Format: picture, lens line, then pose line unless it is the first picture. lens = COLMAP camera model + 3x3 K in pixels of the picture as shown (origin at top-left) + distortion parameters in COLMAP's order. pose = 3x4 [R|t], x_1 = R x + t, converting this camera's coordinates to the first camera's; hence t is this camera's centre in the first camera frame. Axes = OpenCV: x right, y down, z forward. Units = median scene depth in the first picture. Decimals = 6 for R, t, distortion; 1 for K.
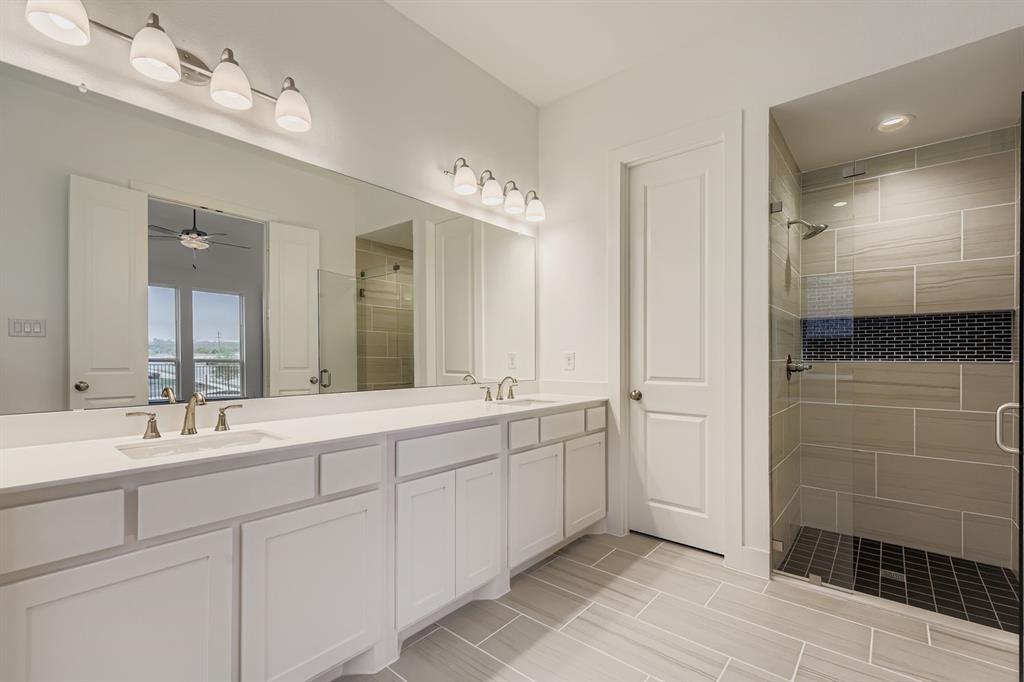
lens RADIAL K [[443.0, 0, 509.9], [0, 443.0, 361.0], [0, 0, 1]] dist [-0.003577, -0.000120]
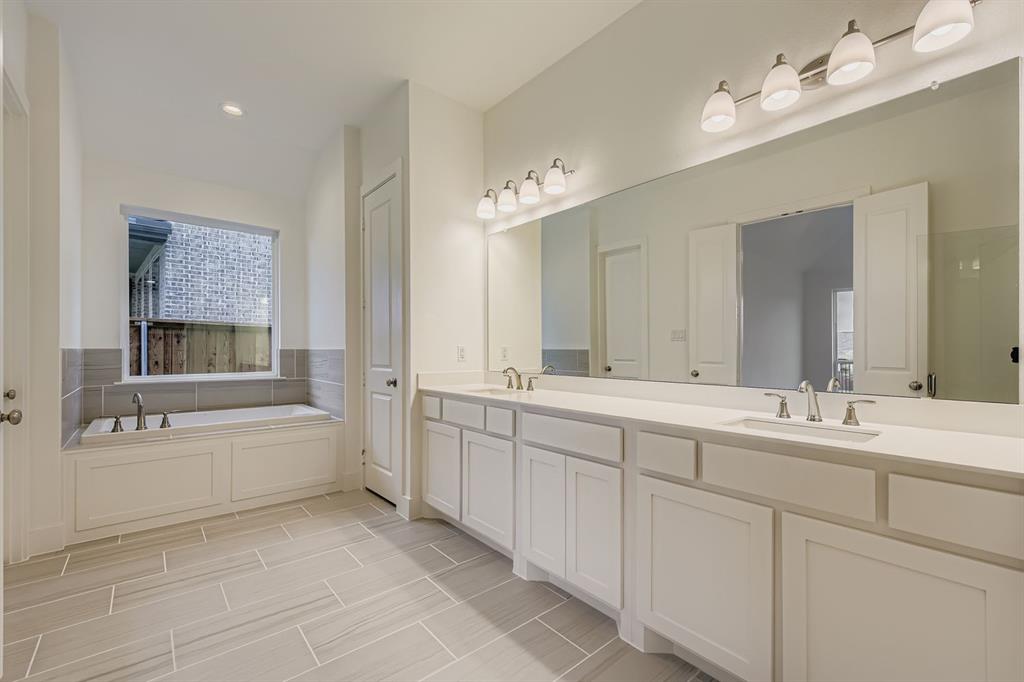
lens RADIAL K [[417.0, 0, 511.6], [0, 417.0, 347.8], [0, 0, 1]] dist [0.014316, -0.000350]
pose [[-0.142762, -0.000449, -0.989757, 0.683855], [-0.006221, 0.999981, 0.000443, -0.008403], [0.989738, 0.006220, -0.142762, 0.789244]]
